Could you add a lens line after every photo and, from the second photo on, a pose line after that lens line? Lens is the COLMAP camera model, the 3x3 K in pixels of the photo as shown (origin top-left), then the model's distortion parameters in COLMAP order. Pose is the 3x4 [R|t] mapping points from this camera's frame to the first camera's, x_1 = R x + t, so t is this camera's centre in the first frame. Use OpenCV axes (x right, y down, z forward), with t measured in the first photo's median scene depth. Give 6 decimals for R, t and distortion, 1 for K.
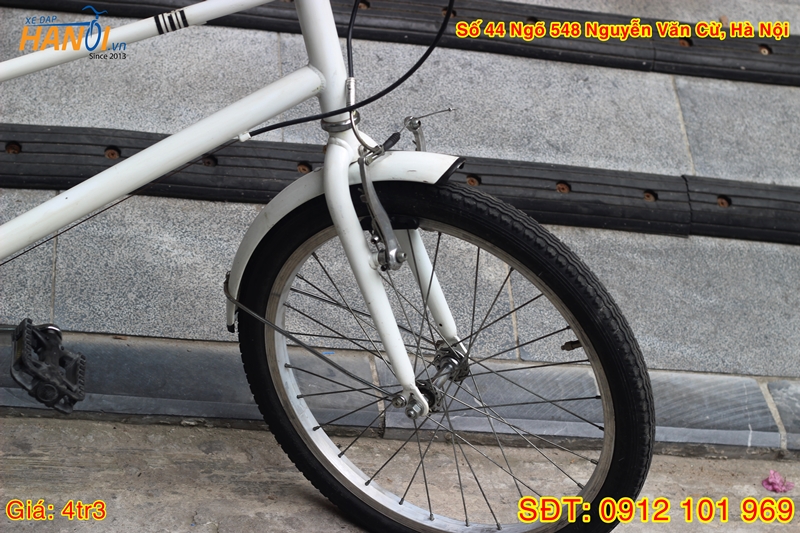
lens RADIAL K [[1913.5, 0, 400.0], [0, 1913.5, 266.5], [0, 0, 1]] dist [-0.089254, -0.441842]
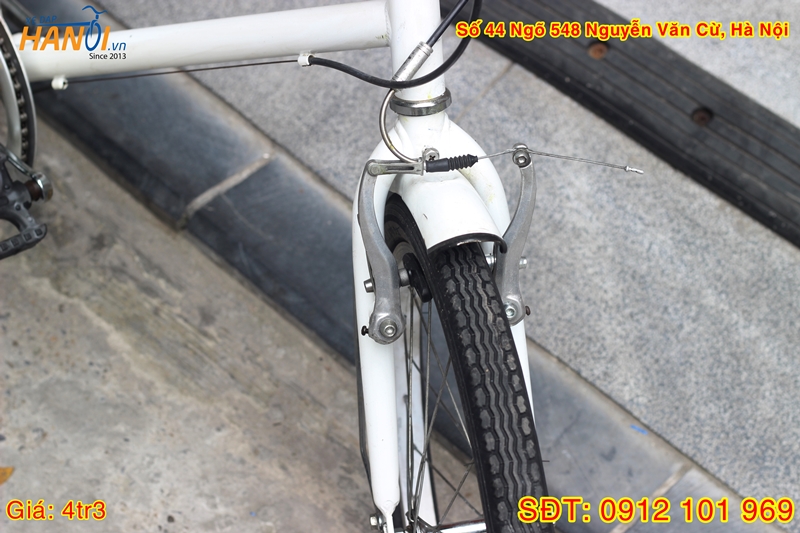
lens RADIAL K [[1913.5, 0, 400.0], [0, 1913.5, 266.5], [0, 0, 1]] dist [-0.089254, -0.441842]
pose [[0.598418, 0.473781, -0.646086, 0.356828], [-0.396012, 0.875931, 0.275534, -0.176494], [0.696470, 0.090973, 0.711796, 0.472415]]
